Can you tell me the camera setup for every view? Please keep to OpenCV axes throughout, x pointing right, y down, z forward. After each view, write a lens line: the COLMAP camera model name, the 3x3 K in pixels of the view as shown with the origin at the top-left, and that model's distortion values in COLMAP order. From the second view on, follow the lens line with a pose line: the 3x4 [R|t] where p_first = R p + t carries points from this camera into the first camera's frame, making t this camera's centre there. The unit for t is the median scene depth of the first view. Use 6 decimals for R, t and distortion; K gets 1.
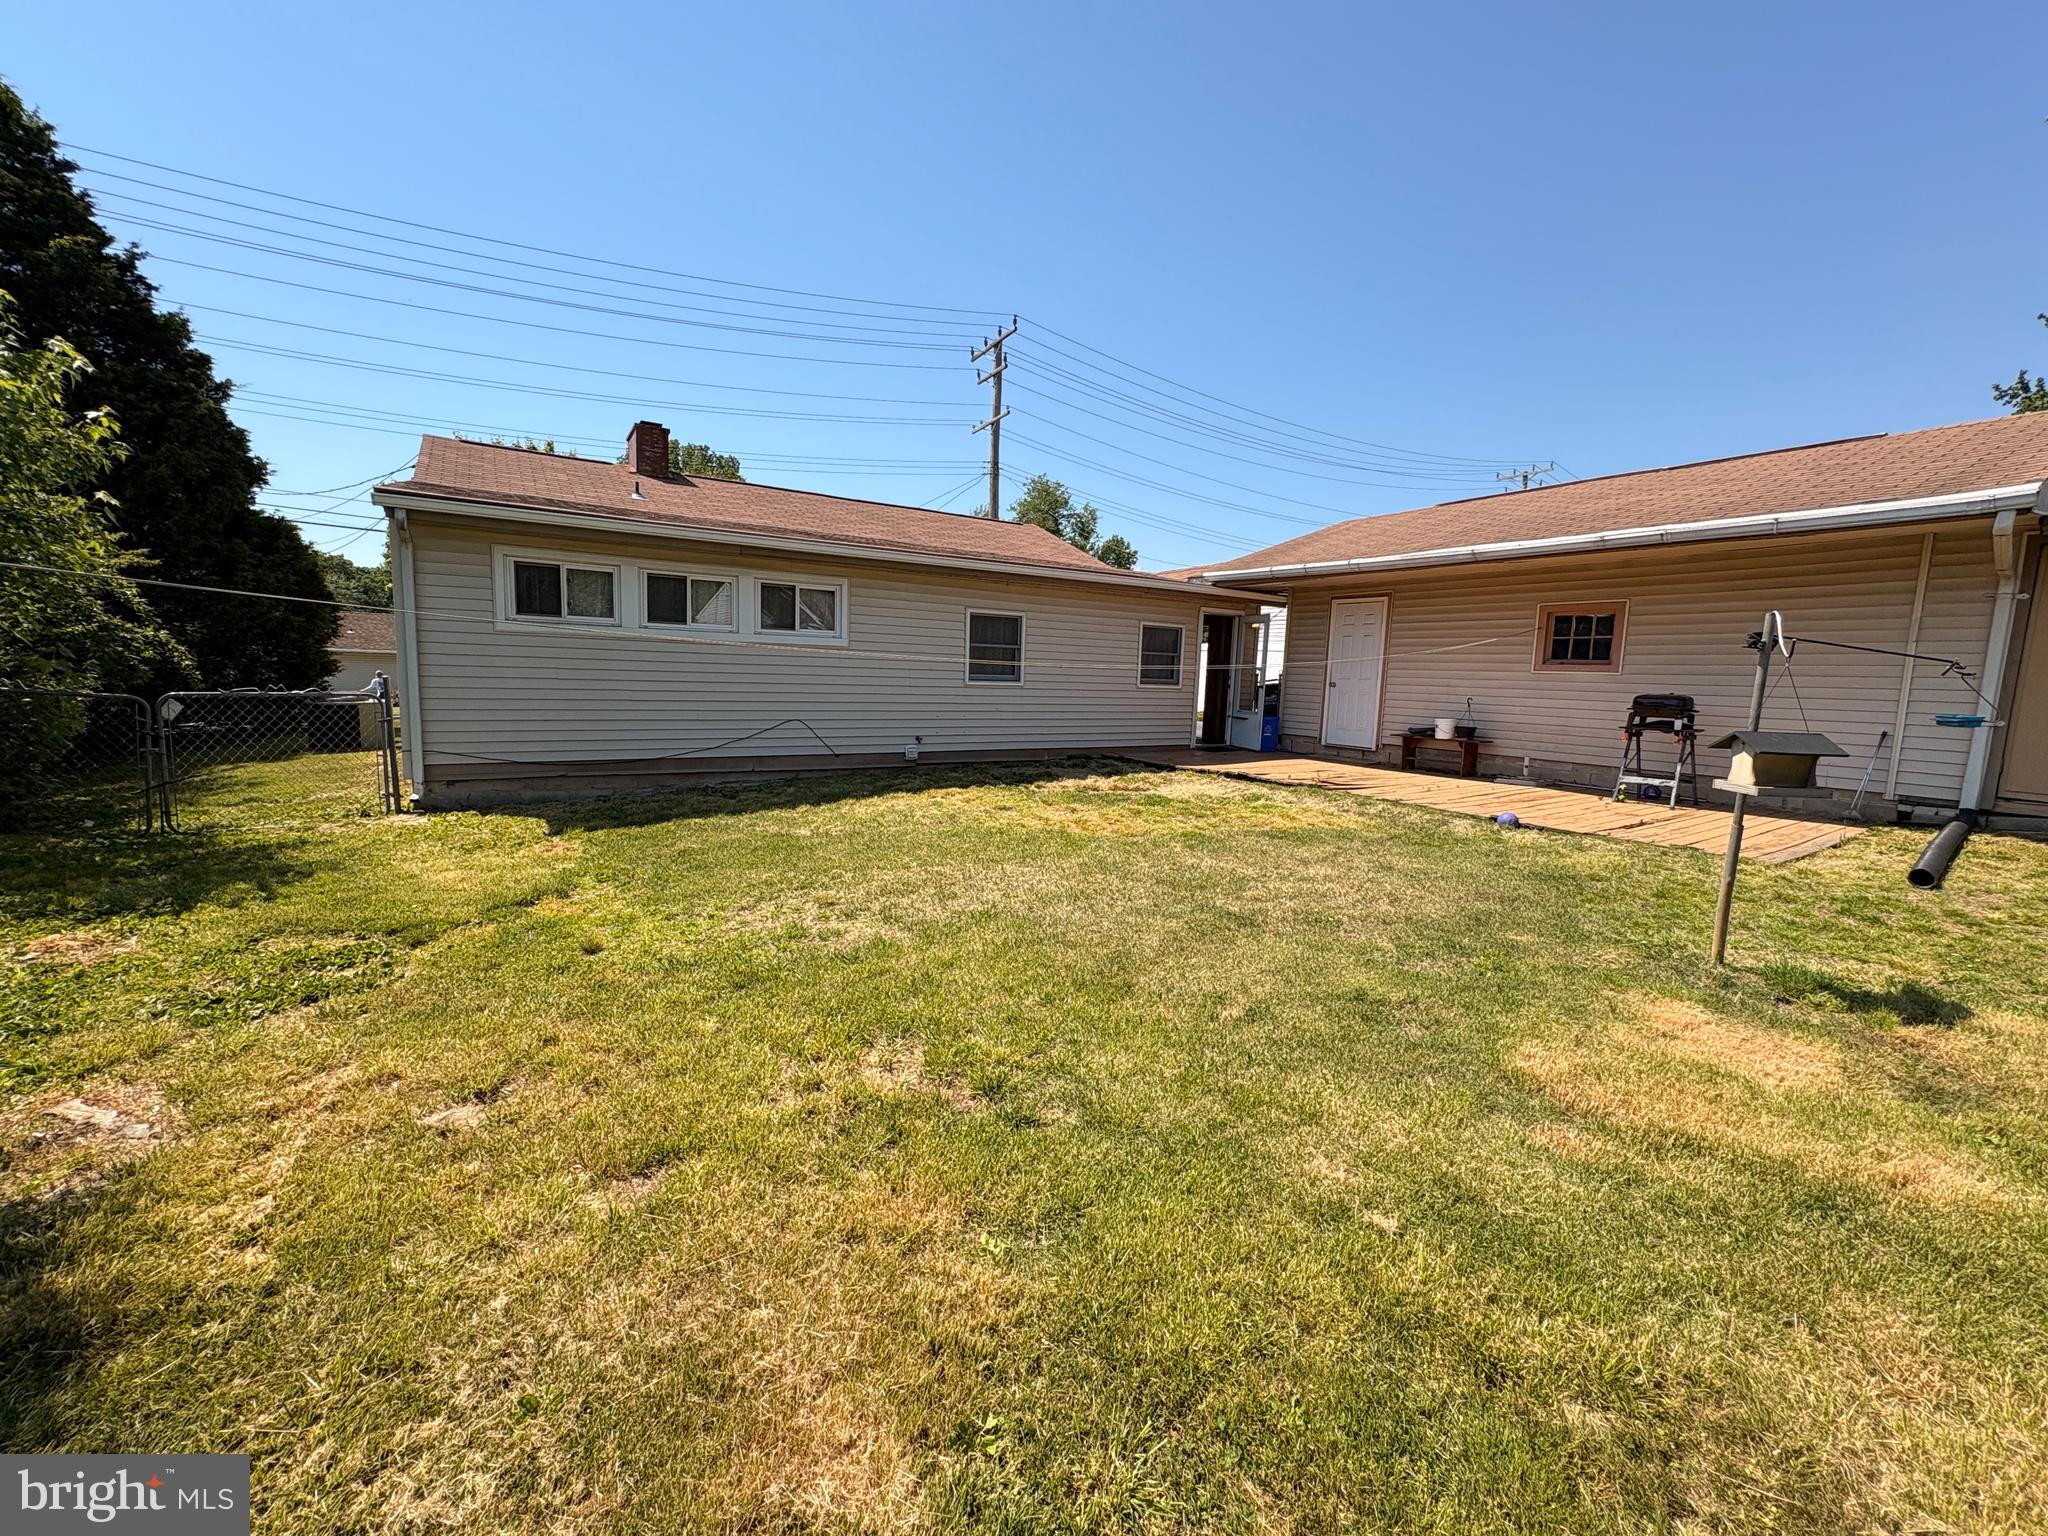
lens RADIAL K [[822.3, 0, 1024.0], [0, 822.3, 768.0], [0, 0, 1]] dist [-0.001350, -0.000103]
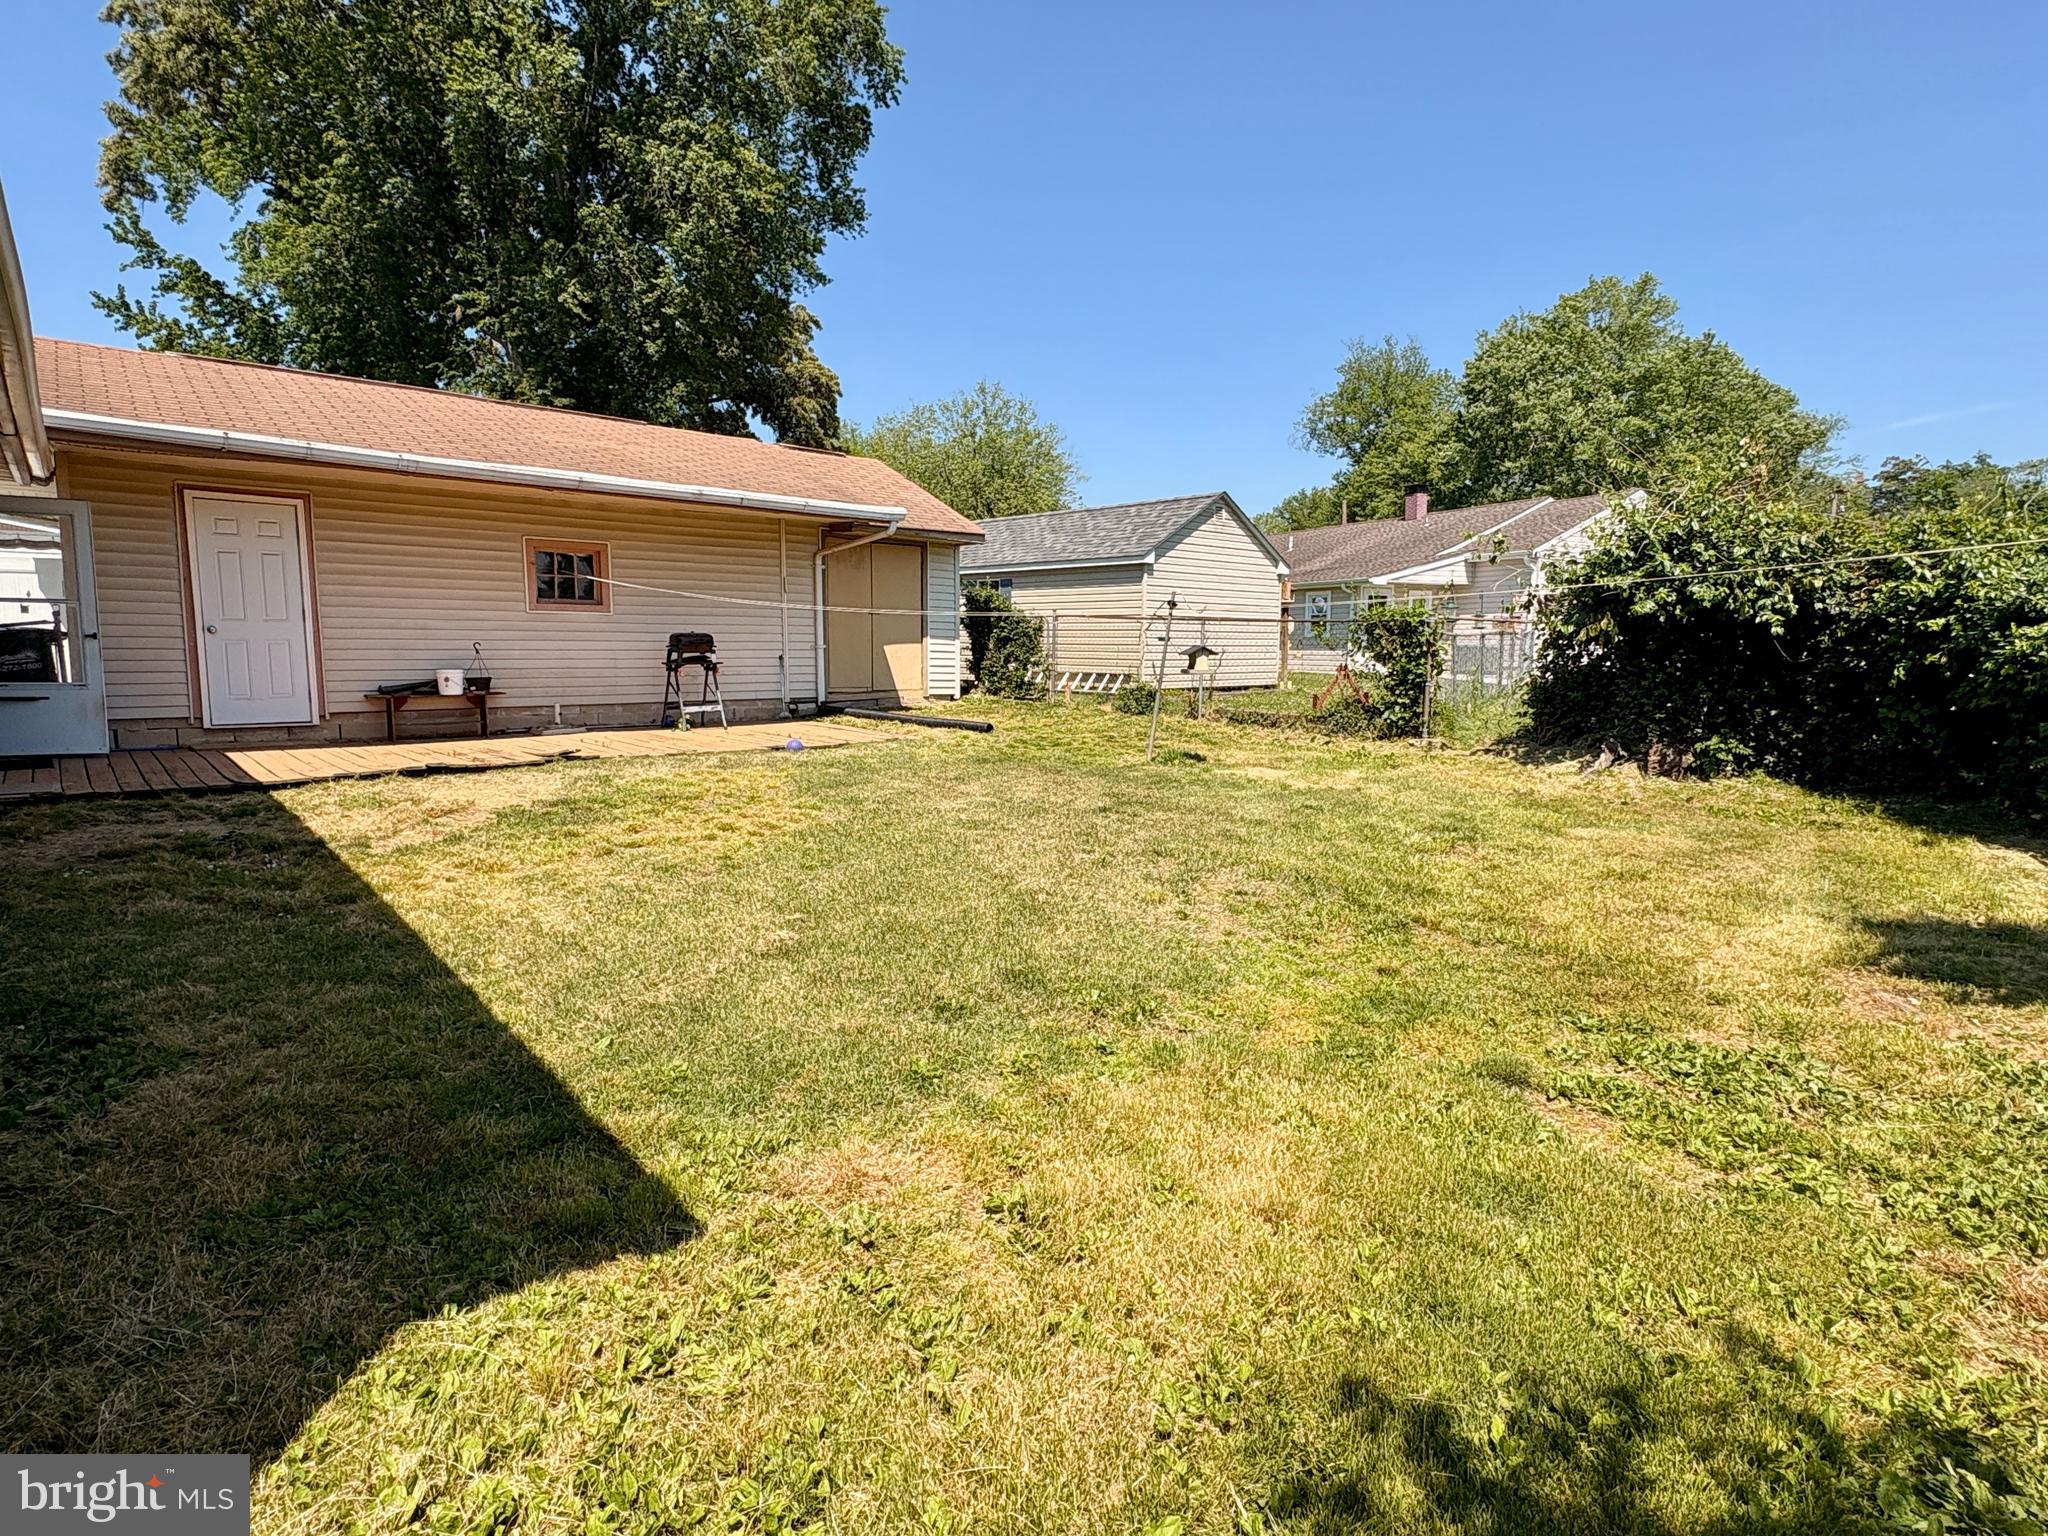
lens RADIAL K [[1064.2, 0, 1024.0], [0, 1064.2, 768.0], [0, 0, 1]] dist [-0.003215, 0.002166]
pose [[-0.156094, -0.142980, 0.977339, -0.747805], [0.105270, 0.981424, 0.160391, -0.090536], [-0.982116, 0.127921, -0.138143, 0.750762]]
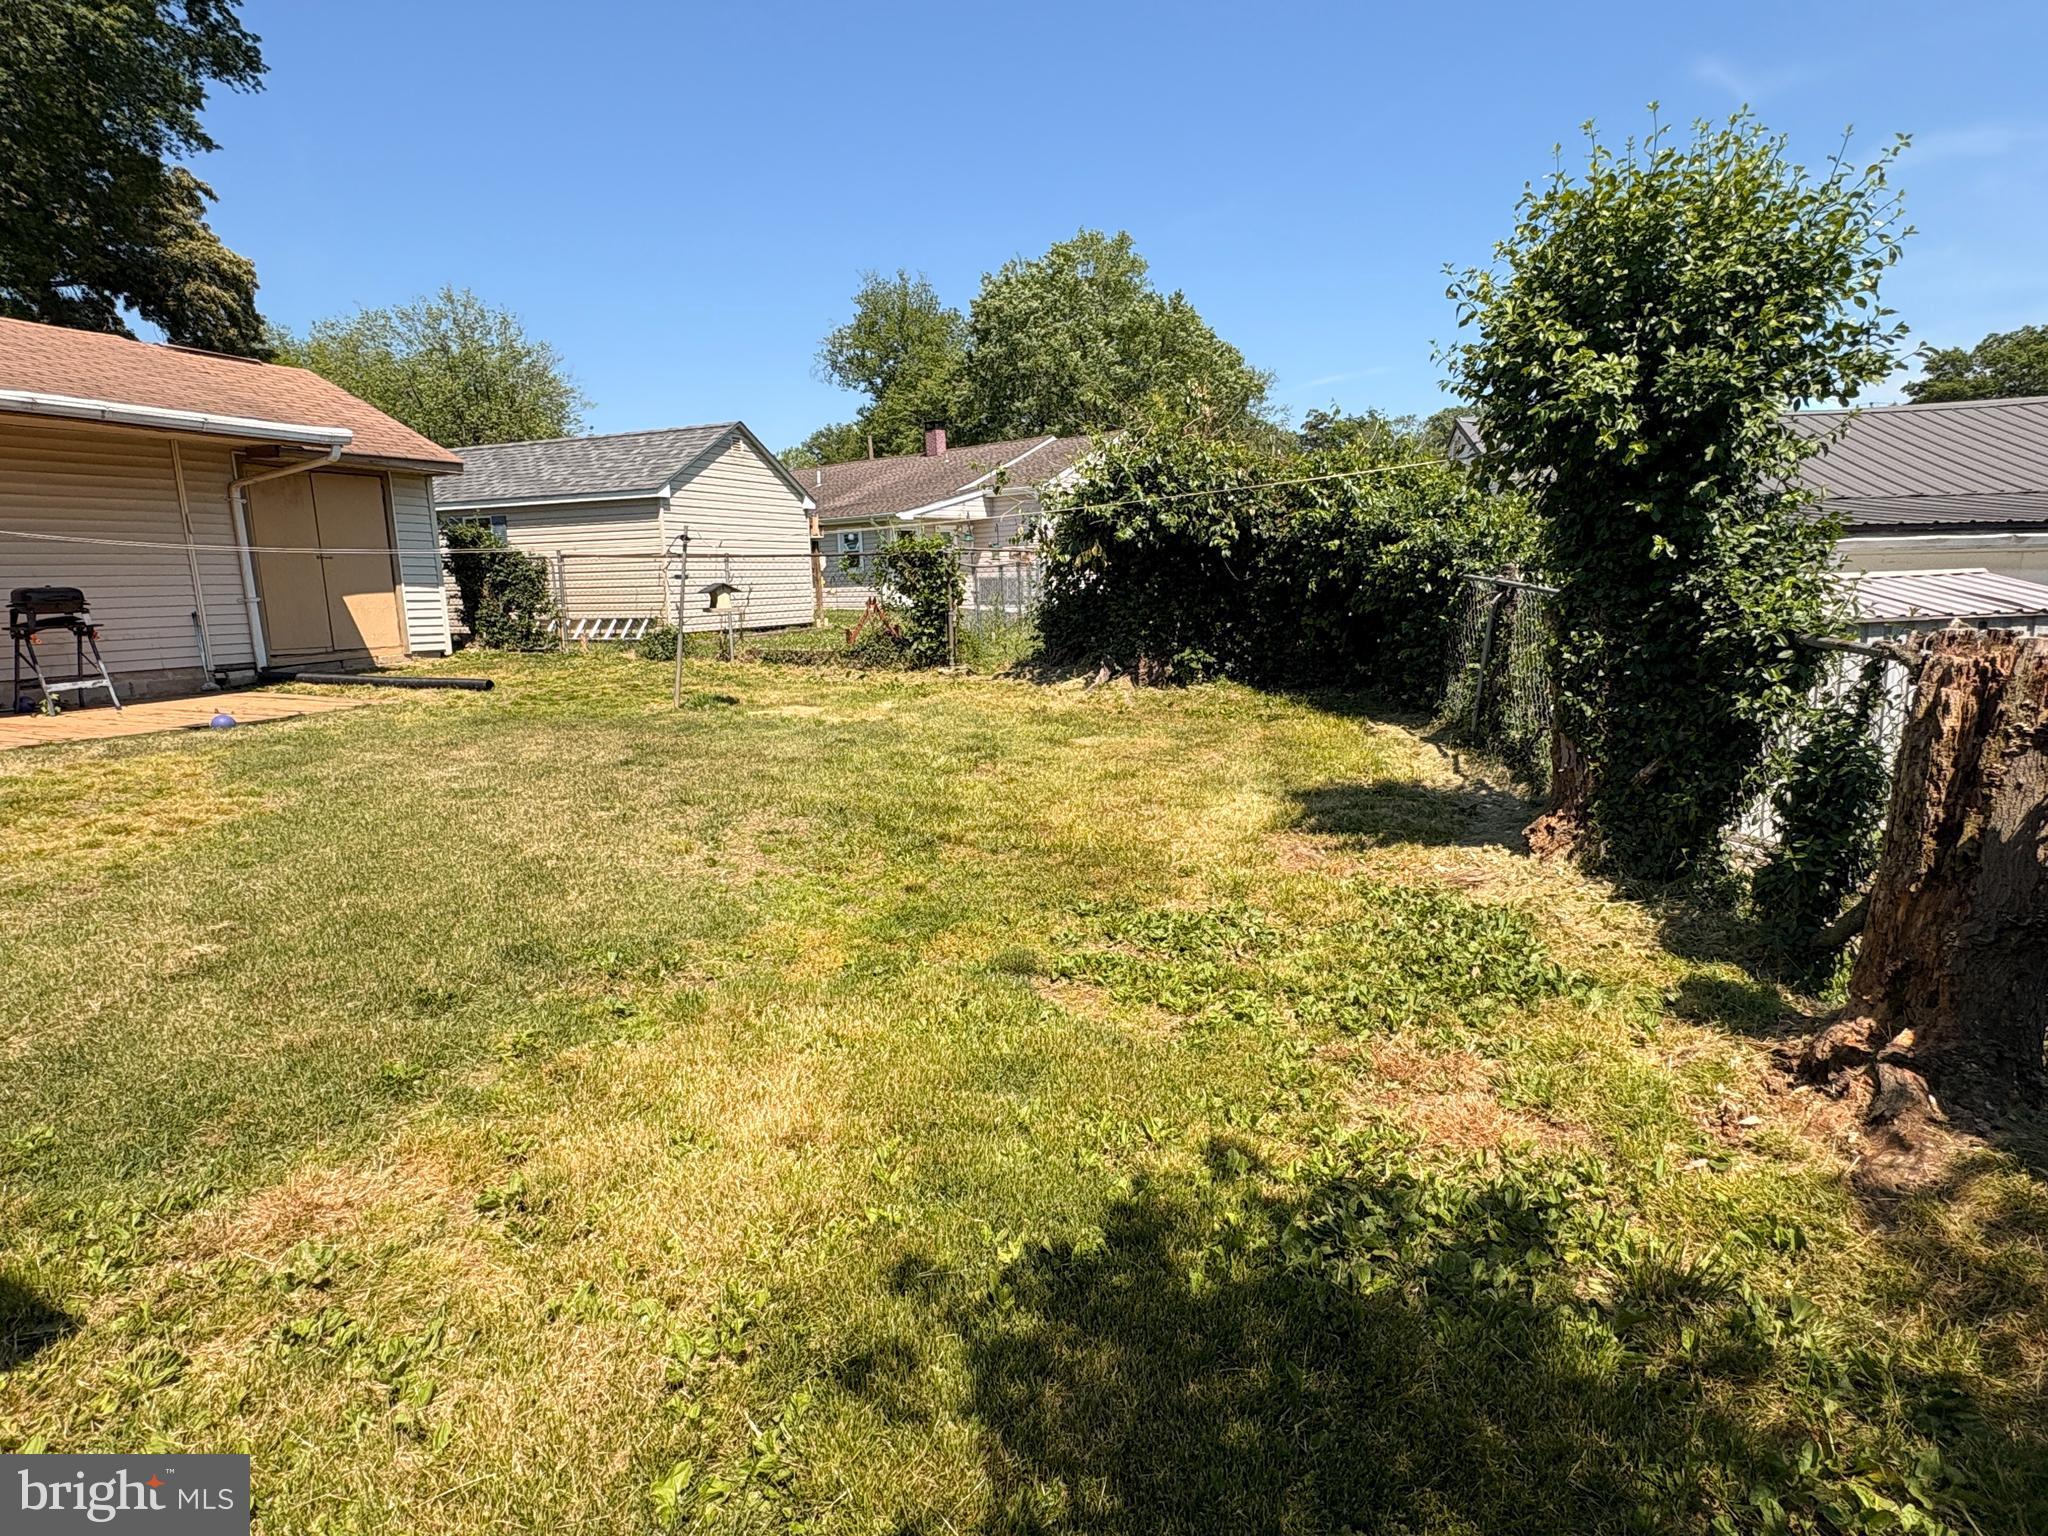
lens RADIAL K [[1084.3, 0, 1024.0], [0, 1084.3, 768.0], [0, 0, 1]] dist [0.000637, 0.000083]
pose [[-0.541200, -0.157690, 0.825976, -0.753663], [0.107891, 0.961119, 0.254184, -0.082945], [-0.833944, 0.226680, -0.503144, 0.733359]]
